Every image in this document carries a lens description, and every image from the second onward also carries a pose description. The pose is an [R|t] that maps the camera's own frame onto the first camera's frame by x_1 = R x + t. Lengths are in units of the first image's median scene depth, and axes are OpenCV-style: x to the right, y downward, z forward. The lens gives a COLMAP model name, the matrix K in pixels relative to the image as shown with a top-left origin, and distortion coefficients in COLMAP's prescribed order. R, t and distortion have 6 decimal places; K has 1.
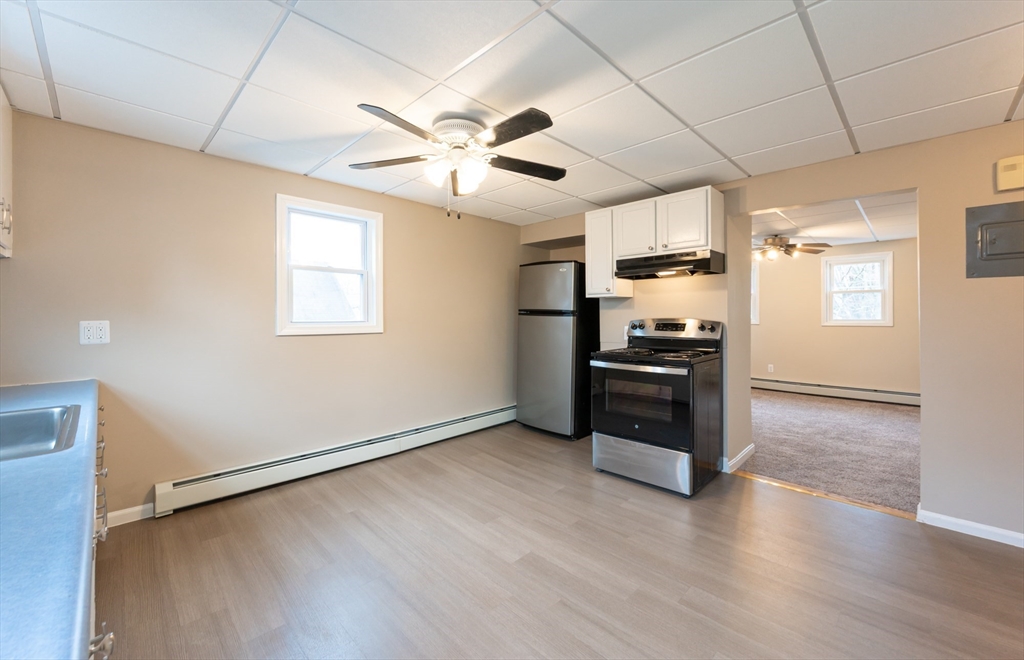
lens RADIAL K [[408.7, 0, 512.2], [0, 408.7, 306.6], [0, 0, 1]] dist [0.000501, 0.000004]
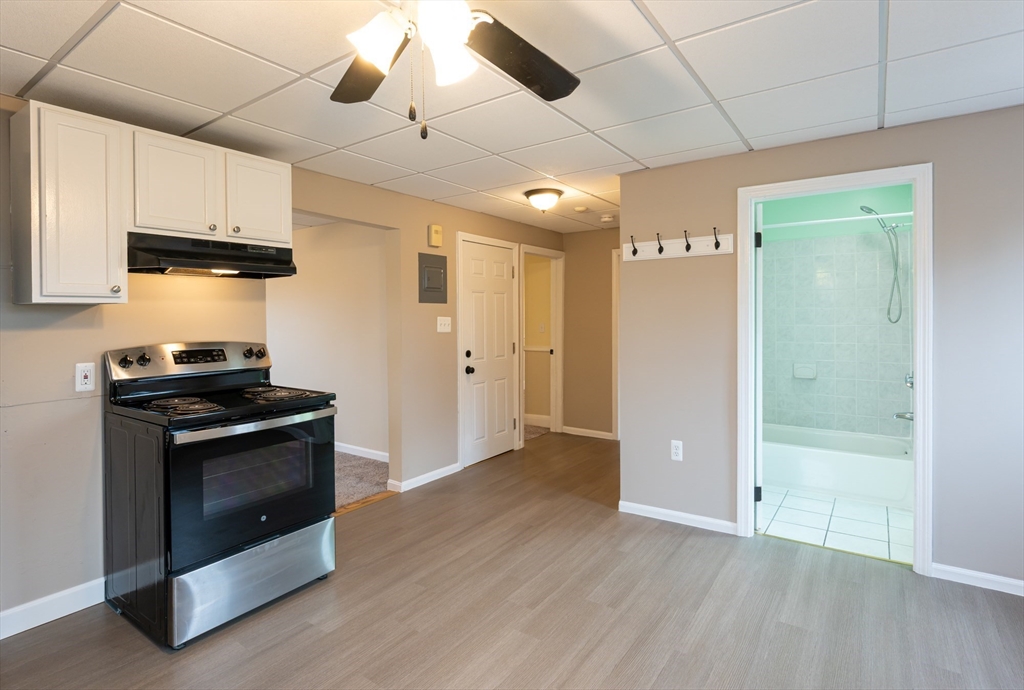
lens RADIAL K [[520.4, 0, 512.8], [0, 520.4, 320.0], [0, 0, 1]] dist [-0.001715, -0.000281]
pose [[-0.165736, 0.001650, 0.986169, -0.628909], [-0.006519, 0.999975, -0.002769, -0.007979], [-0.986149, -0.006888, -0.165721, 0.894277]]
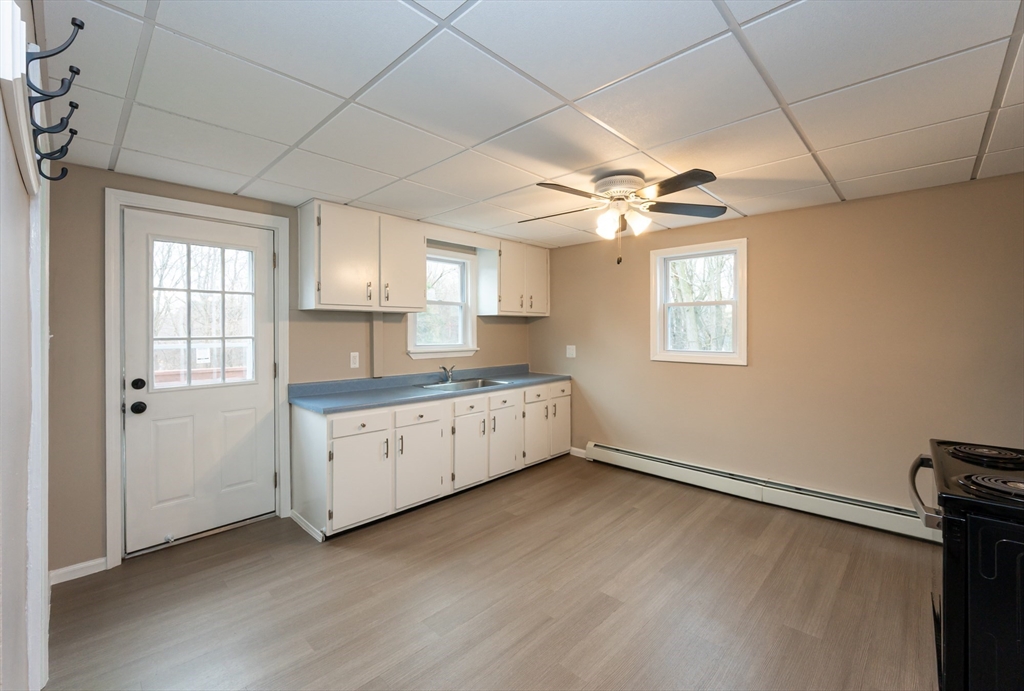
lens RADIAL K [[427.7, 0, 513.5], [0, 427.7, 335.8], [0, 0, 1]] dist [-0.000986, -0.000081]
pose [[0.013705, 0.008206, -0.999872, 0.875216], [0.018956, 0.999784, 0.008465, -0.029065], [0.999726, -0.019070, 0.013546, 0.628890]]
